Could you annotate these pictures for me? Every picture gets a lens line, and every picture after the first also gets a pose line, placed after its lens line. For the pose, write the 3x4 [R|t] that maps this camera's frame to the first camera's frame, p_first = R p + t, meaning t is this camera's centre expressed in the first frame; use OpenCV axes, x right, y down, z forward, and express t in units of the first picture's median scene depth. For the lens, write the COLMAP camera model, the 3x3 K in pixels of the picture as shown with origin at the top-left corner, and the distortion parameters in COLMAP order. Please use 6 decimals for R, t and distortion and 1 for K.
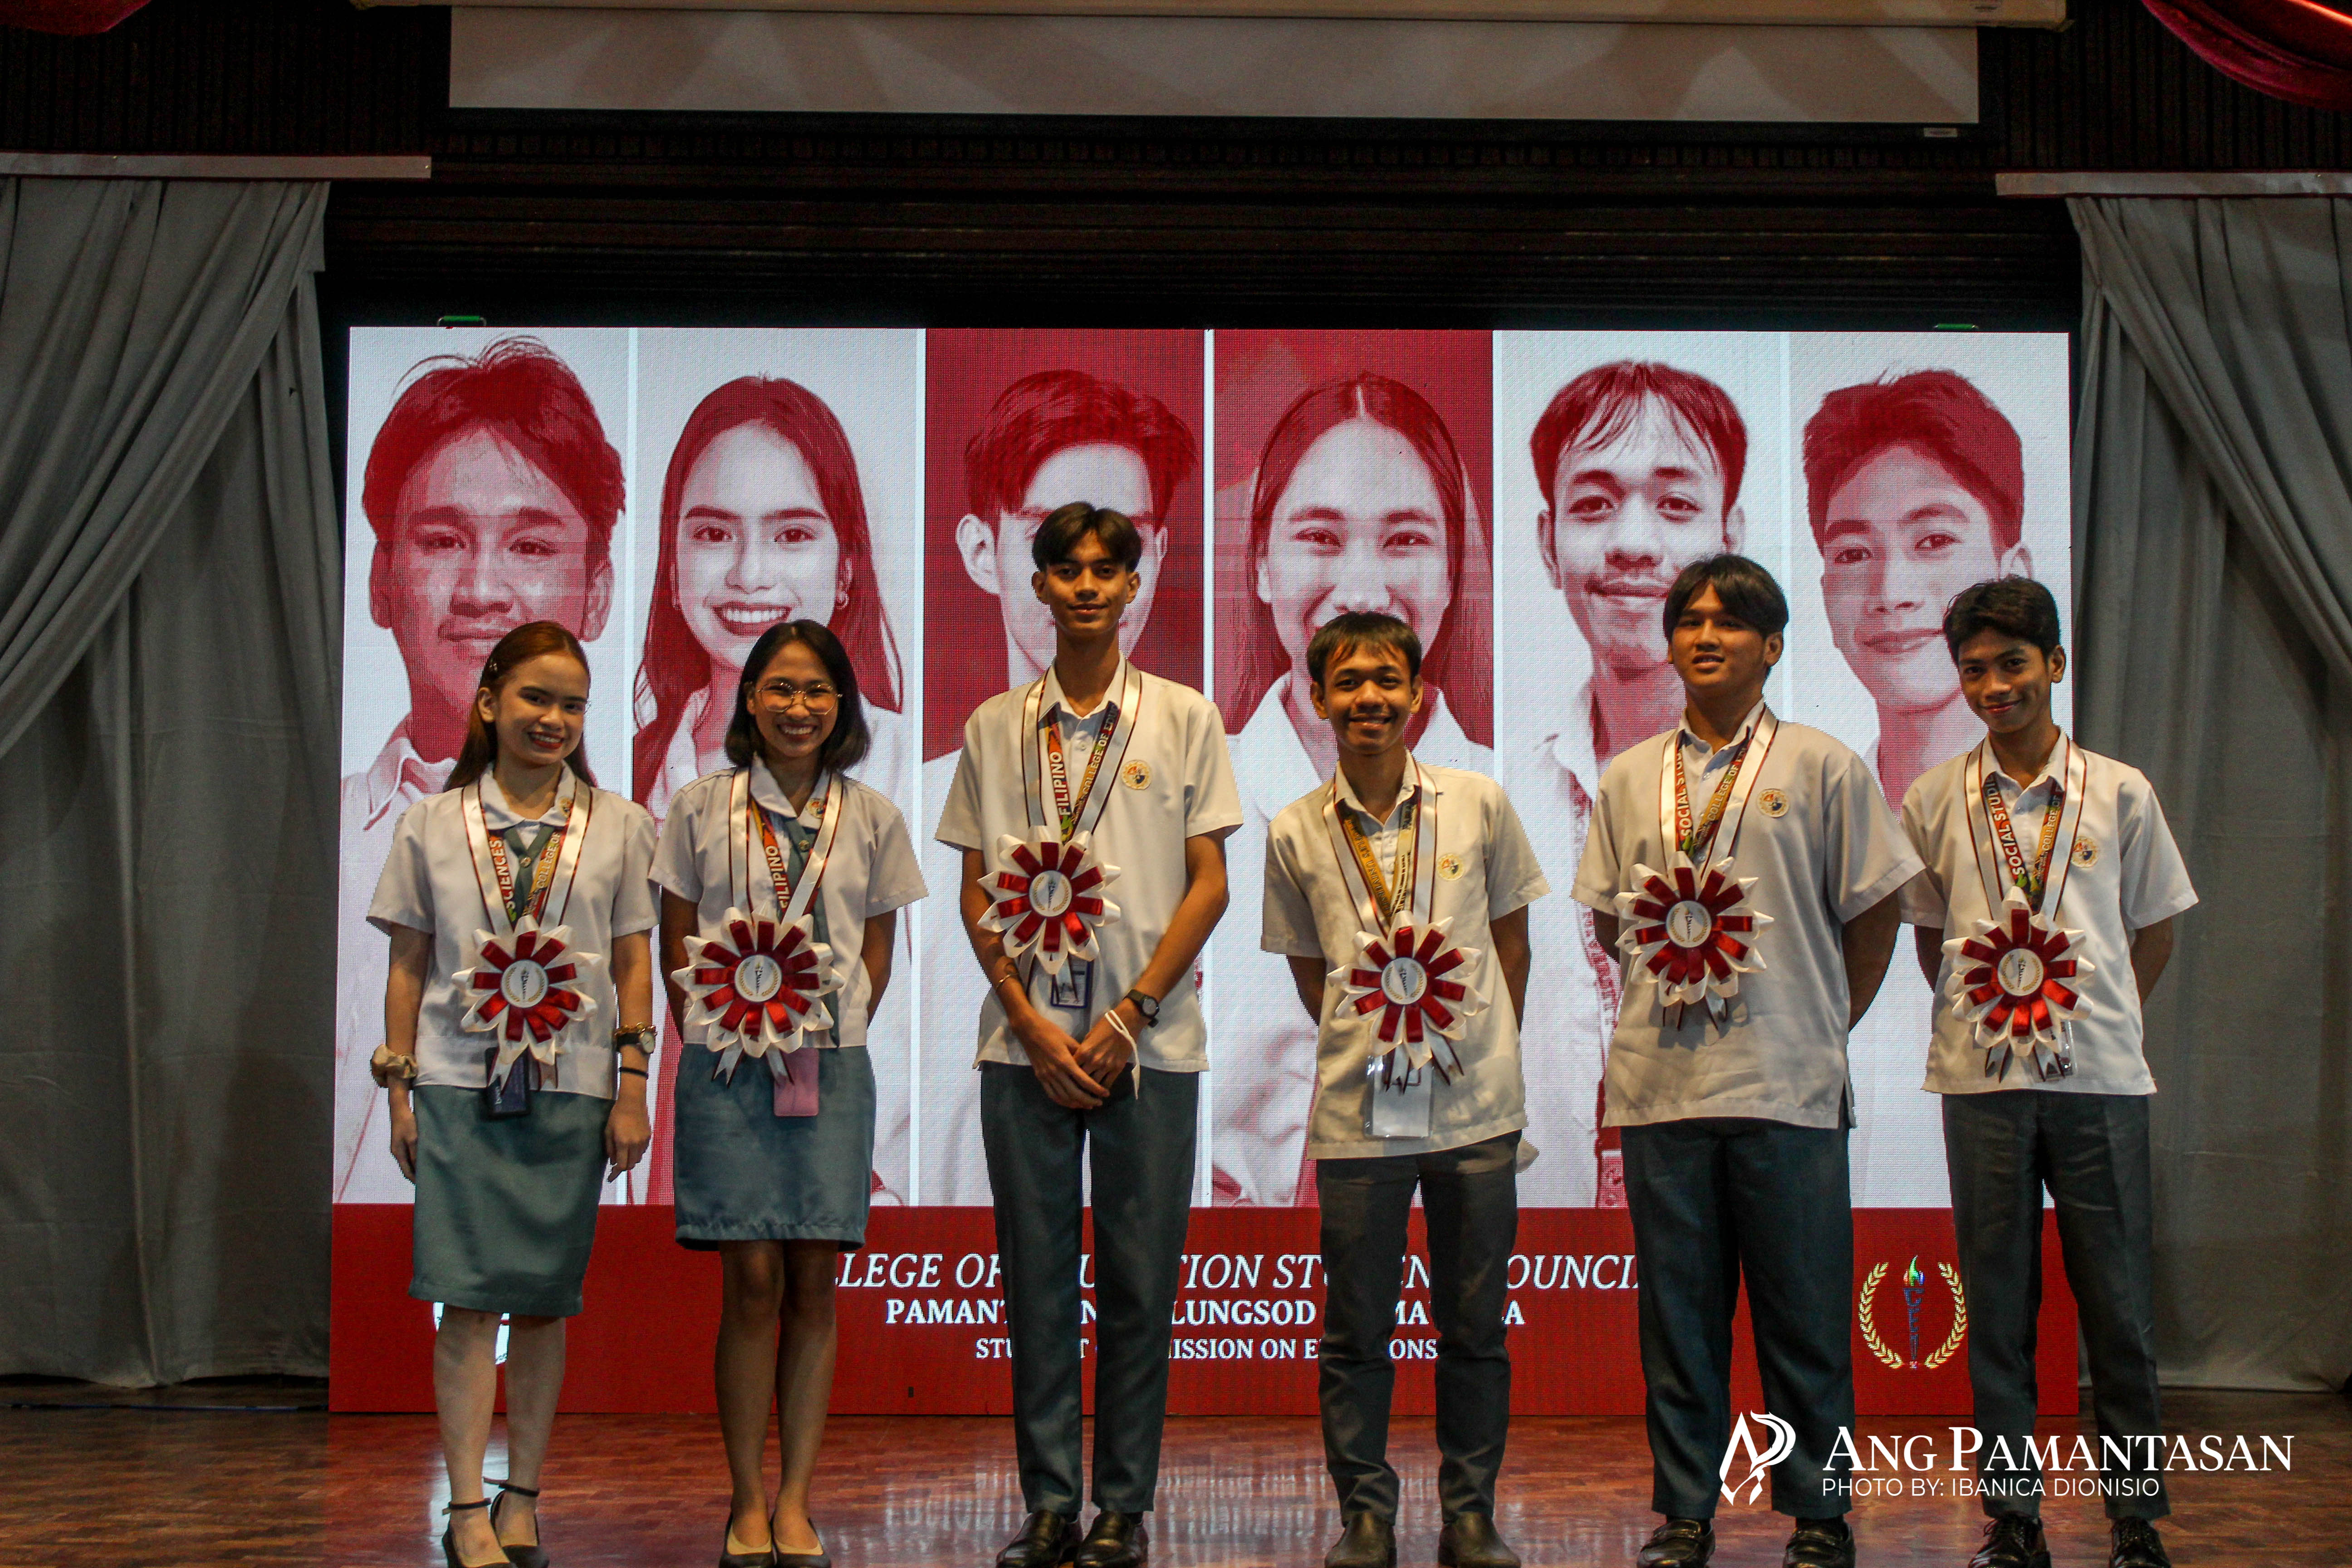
lens RADIAL K [[3835.2, 0, 1158.5], [0, 3835.2, 792.7], [0, 0, 1]] dist [0.017973, 0.000000]
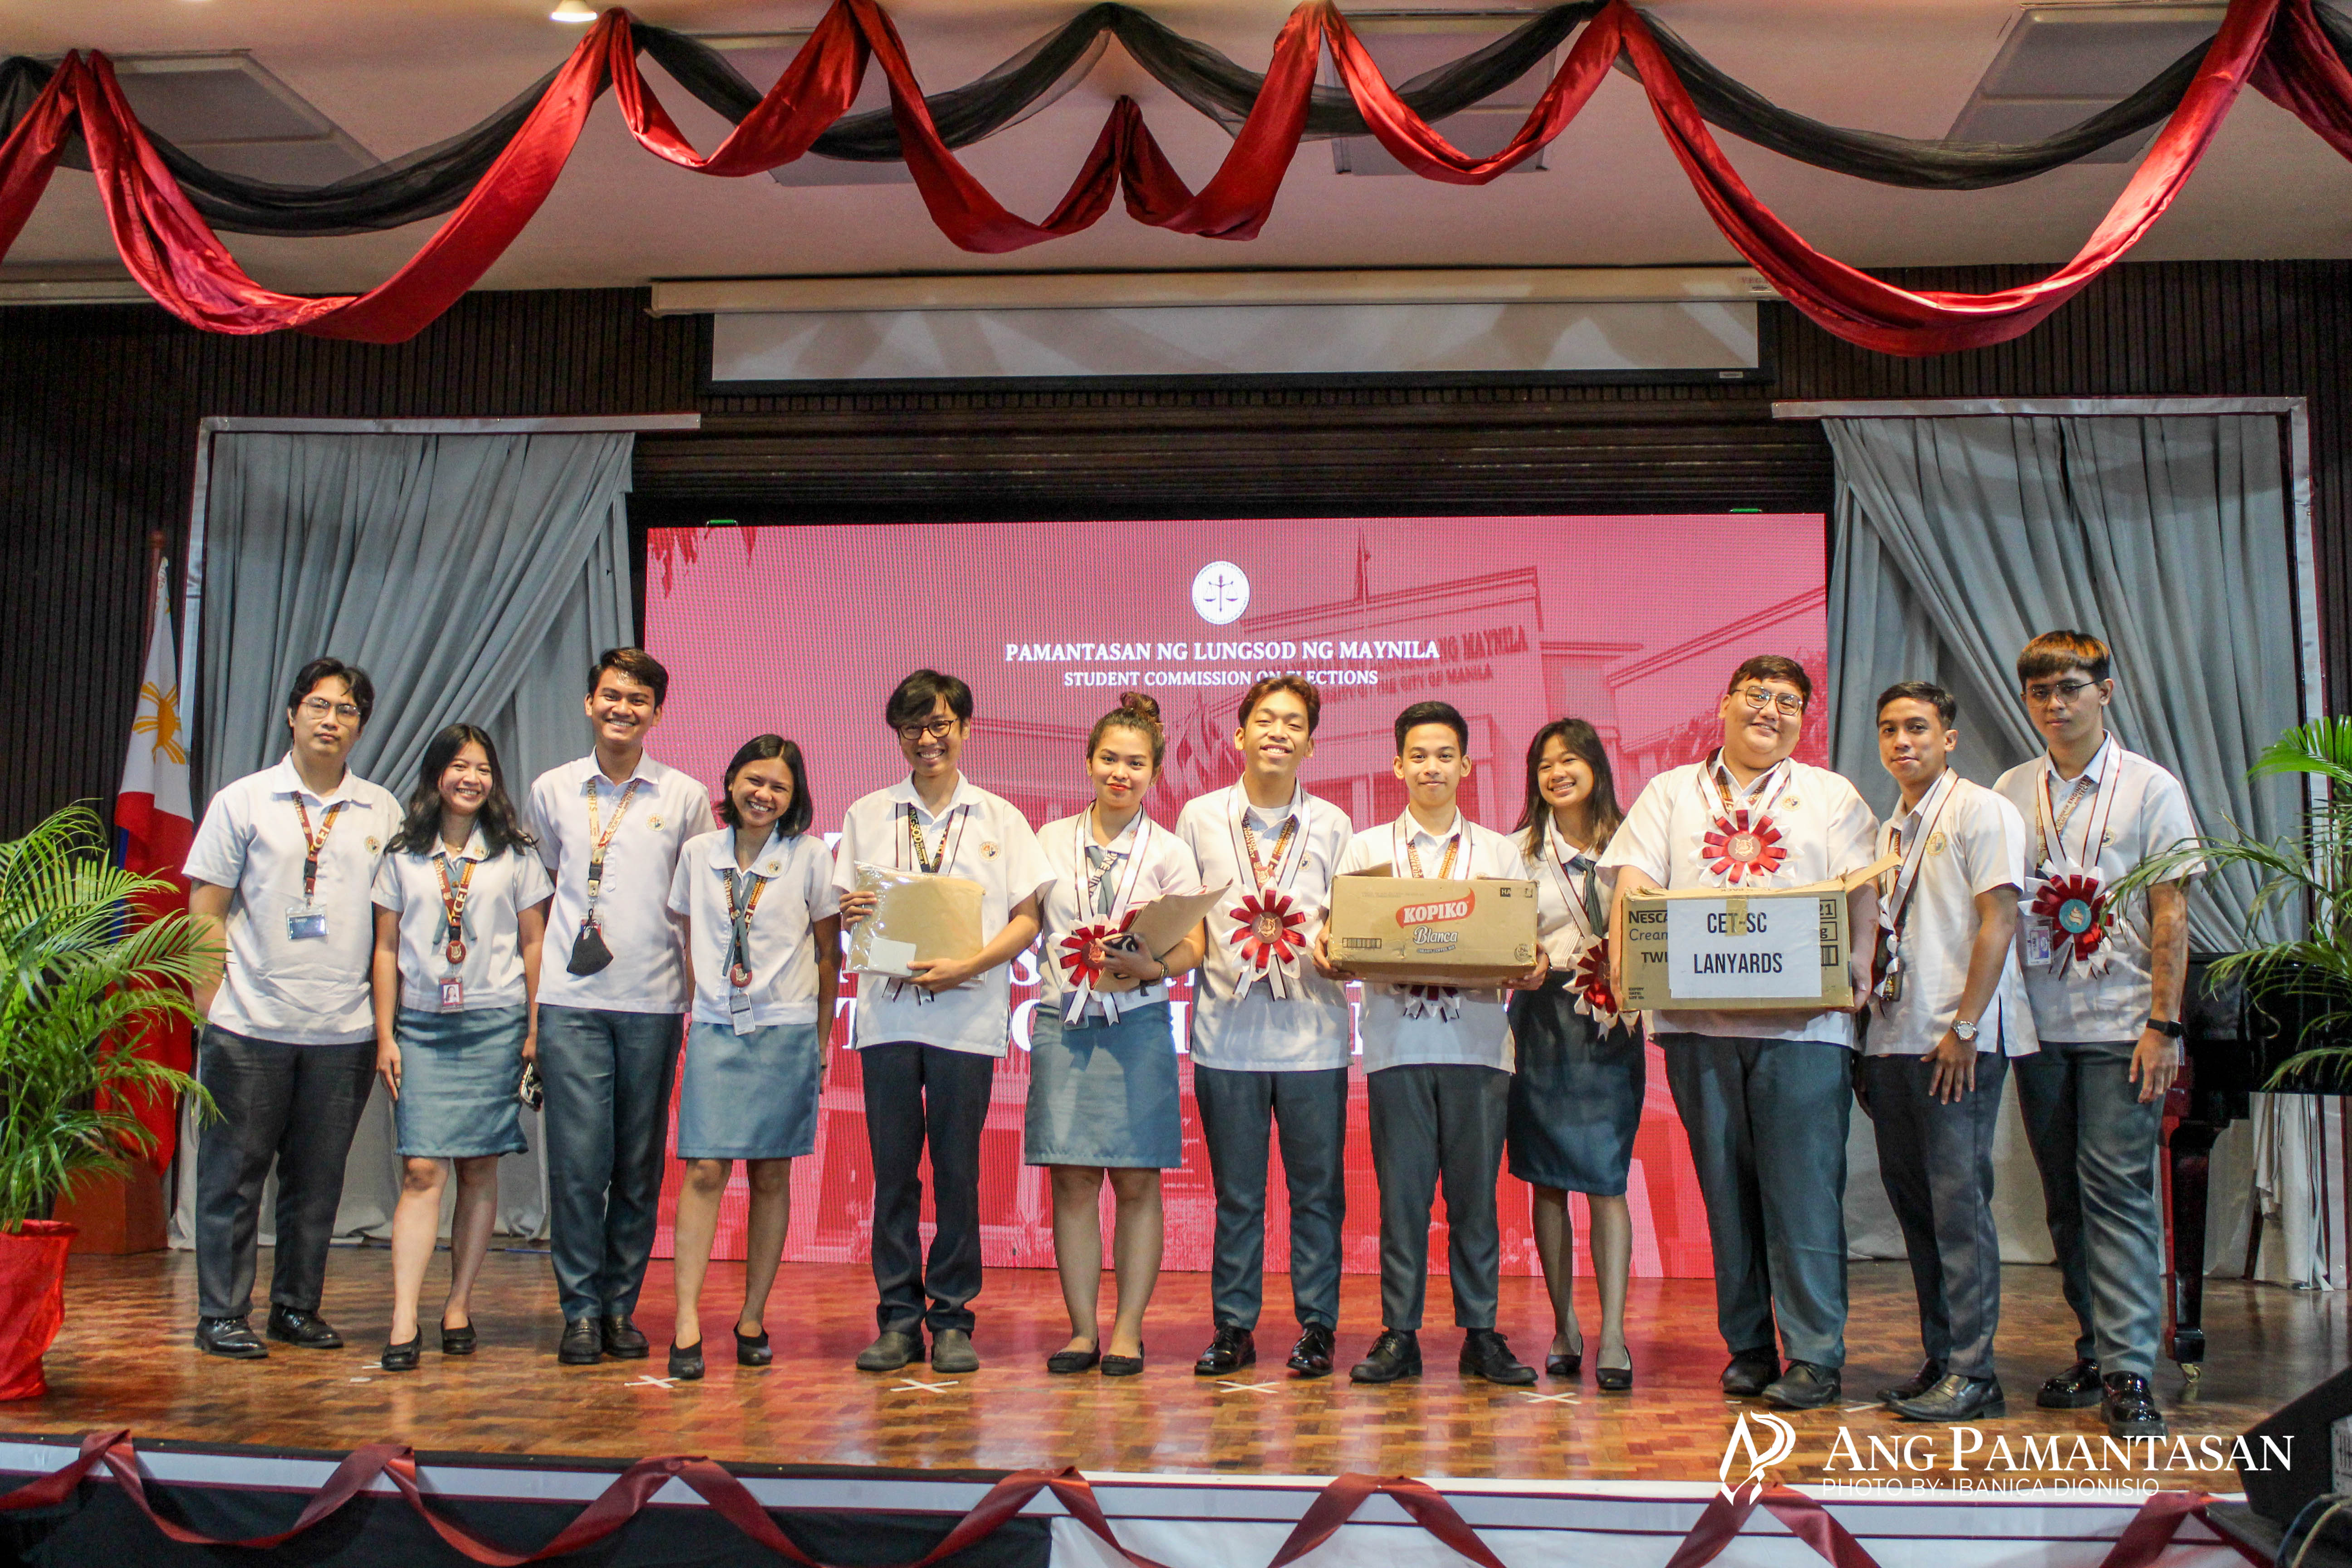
lens RADIAL K [[2775.0, 0, 1199.0], [0, 2775.0, 766.2], [0, 0, 1]] dist [-0.073995, 0.000000]
pose [[0.992033, -0.004932, -0.125879, 0.137343], [0.002072, 0.999737, -0.022840, -0.003912], [0.125958, 0.022397, 0.991783, -0.037668]]
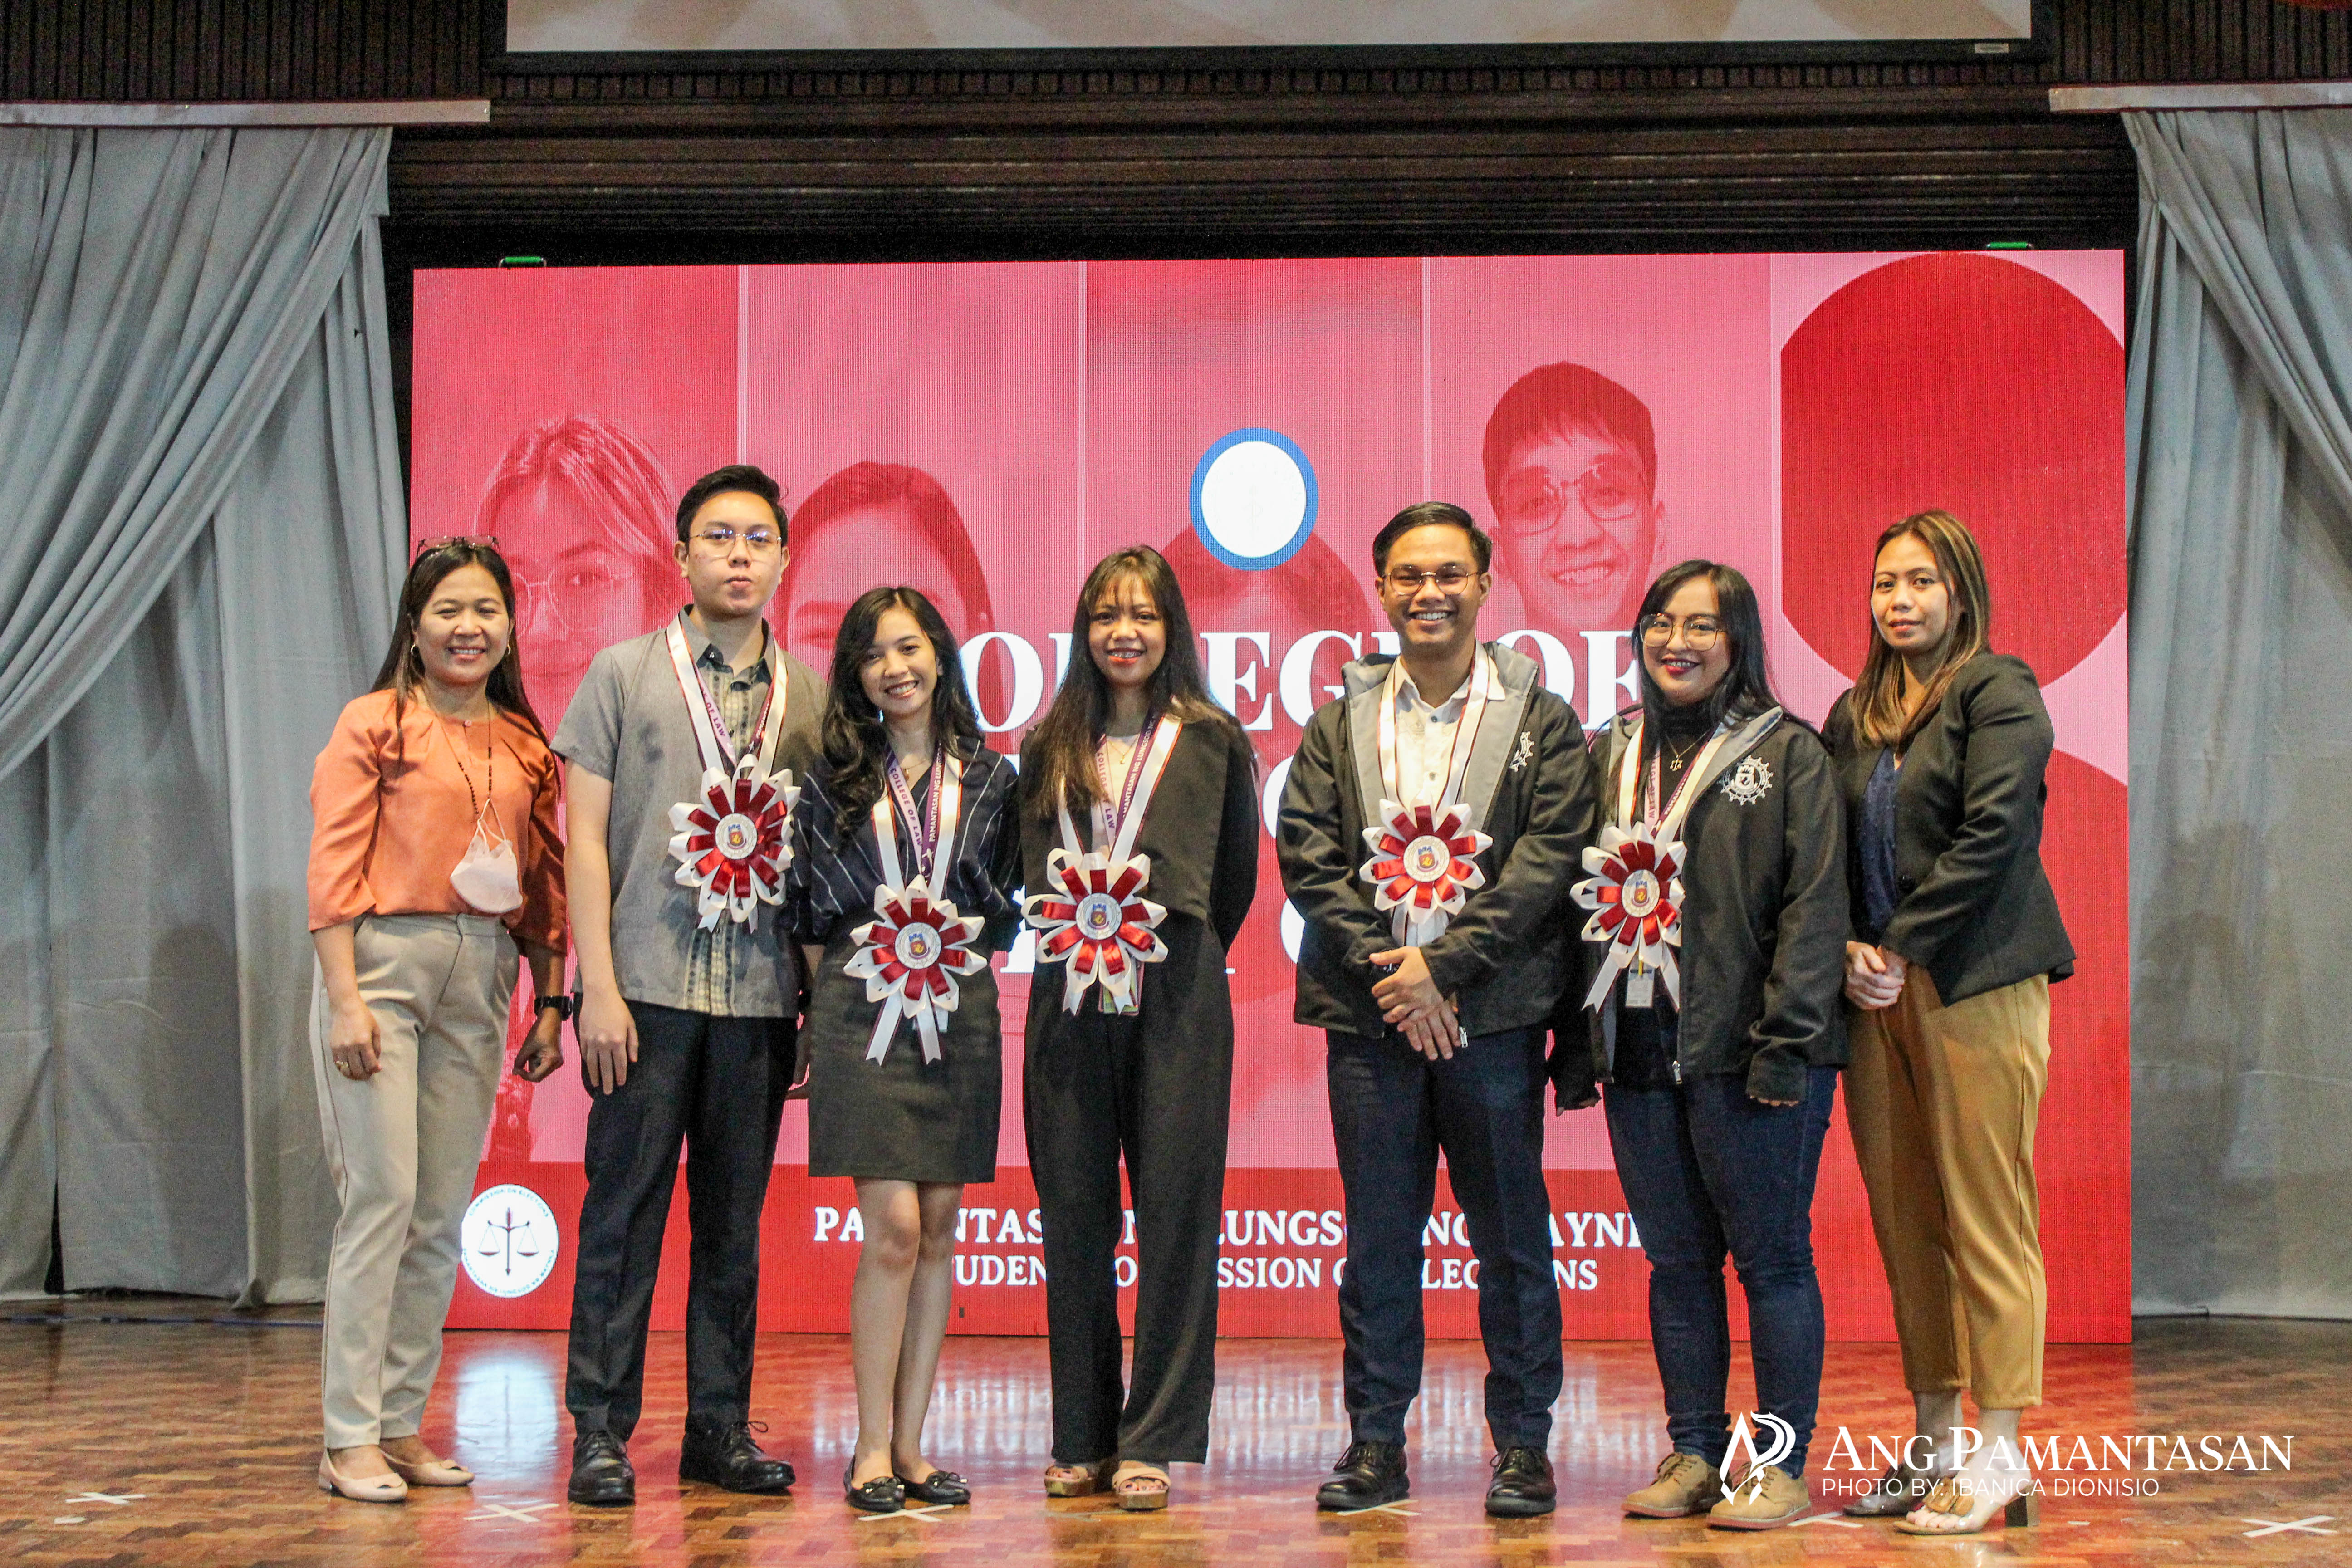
lens RADIAL K [[3835.2, 0, 1181.3], [0, 3835.2, 775.6], [0, 0, 1]] dist [0.017973, 0.000000]
pose [[0.996833, -0.004276, -0.079413, 0.073998], [0.005347, 0.999898, 0.013278, 0.001027], [0.079348, -0.013660, 0.996753, -0.004584]]
